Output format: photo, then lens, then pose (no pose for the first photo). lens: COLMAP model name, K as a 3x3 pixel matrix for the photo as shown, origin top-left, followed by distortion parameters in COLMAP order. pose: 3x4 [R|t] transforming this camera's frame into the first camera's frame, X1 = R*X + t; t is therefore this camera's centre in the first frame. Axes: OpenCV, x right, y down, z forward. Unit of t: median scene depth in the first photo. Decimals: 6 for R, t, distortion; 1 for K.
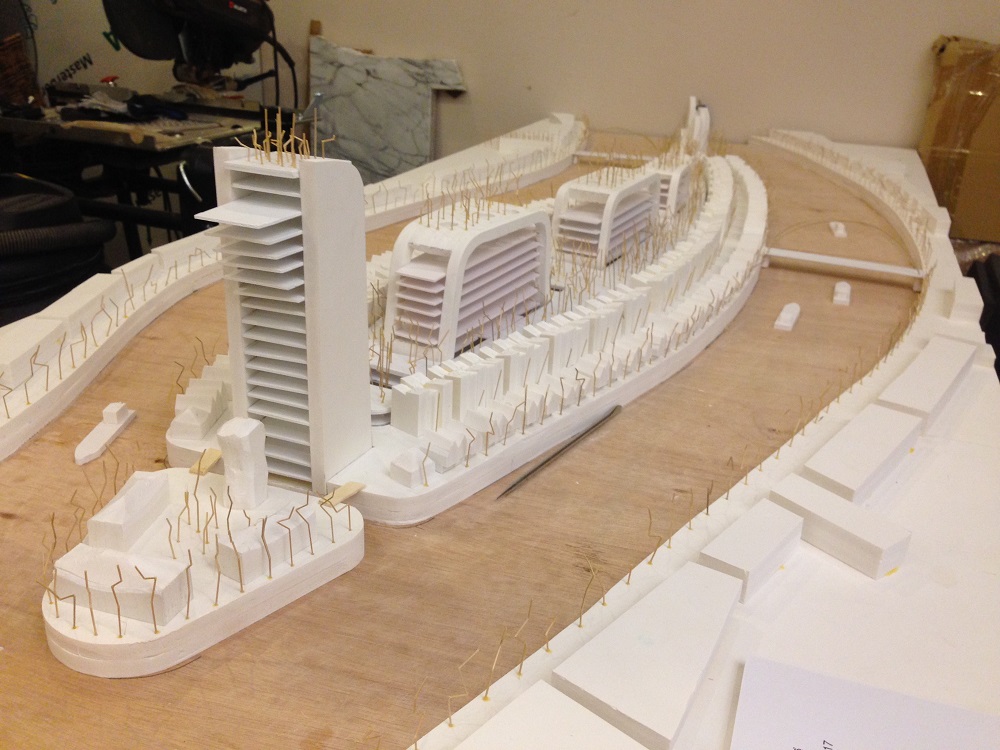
lens RADIAL K [[935.5, 0, 506.3], [0, 935.5, 375.5], [0, 0, 1]] dist [0.001185, 0.000000]
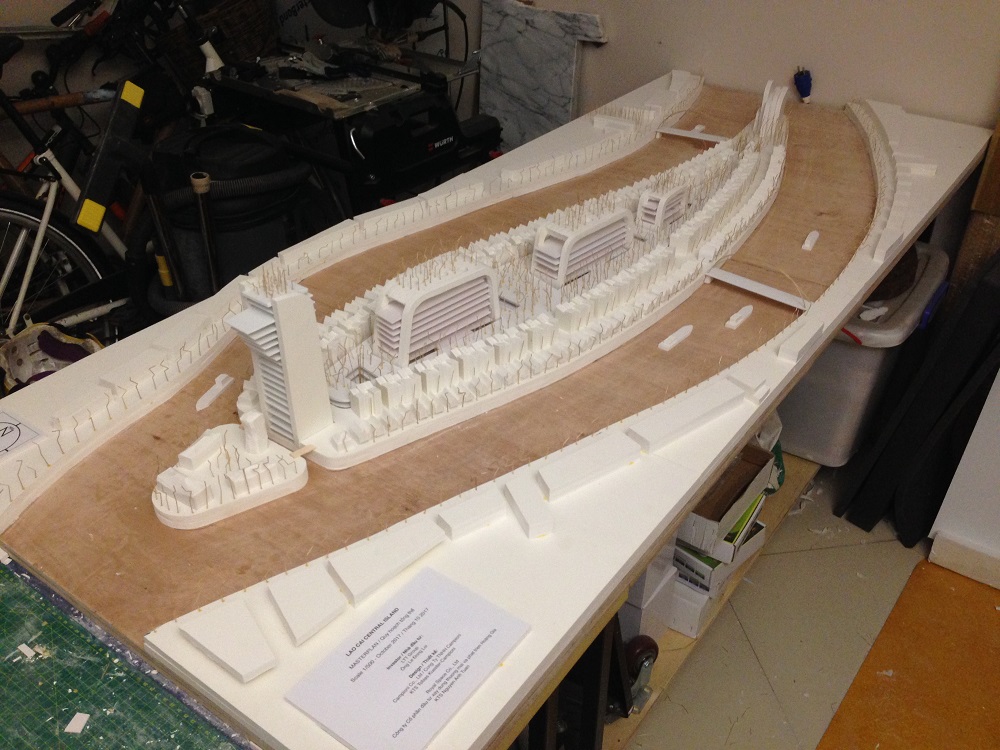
lens RADIAL K [[935.5, 0, 495.1], [0, 935.5, 376.0], [0, 0, 1]] dist [0.001185, 0.000000]
pose [[0.953458, 0.123202, -0.275207, 0.453895], [-0.070923, 0.978742, 0.192440, -0.270210], [0.293066, -0.163965, 0.941928, -0.444076]]
